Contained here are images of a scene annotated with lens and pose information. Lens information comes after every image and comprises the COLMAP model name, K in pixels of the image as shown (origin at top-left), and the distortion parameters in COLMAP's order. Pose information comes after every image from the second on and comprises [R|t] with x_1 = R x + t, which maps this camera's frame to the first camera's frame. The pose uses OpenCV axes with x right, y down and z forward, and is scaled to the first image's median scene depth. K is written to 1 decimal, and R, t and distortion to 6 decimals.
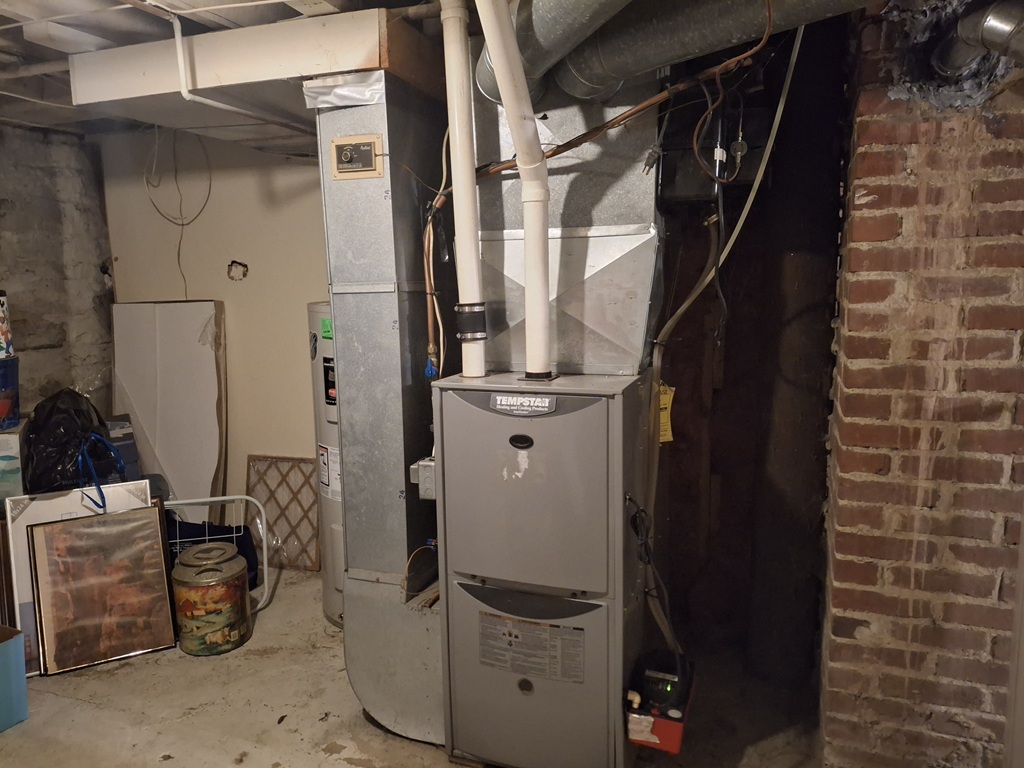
lens RADIAL K [[763.5, 0, 512.0], [0, 763.5, 393.5], [0, 0, 1]] dist [0.041593, -0.031652]
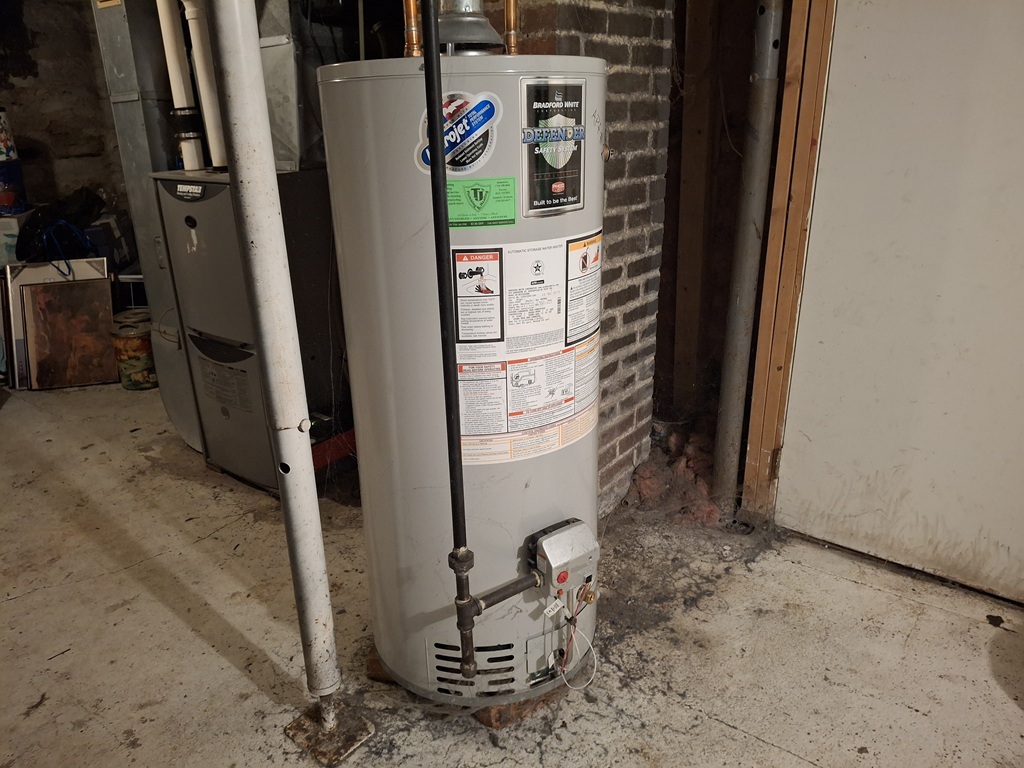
lens RADIAL K [[763.5, 0, 509.7], [0, 763.5, 380.8], [0, 0, 1]] dist [0.041593, -0.031652]
pose [[0.950966, 0.087034, -0.296797, 0.629207], [-0.025158, 0.978178, 0.206238, 0.030553], [0.308270, -0.188658, 0.932404, -0.051334]]
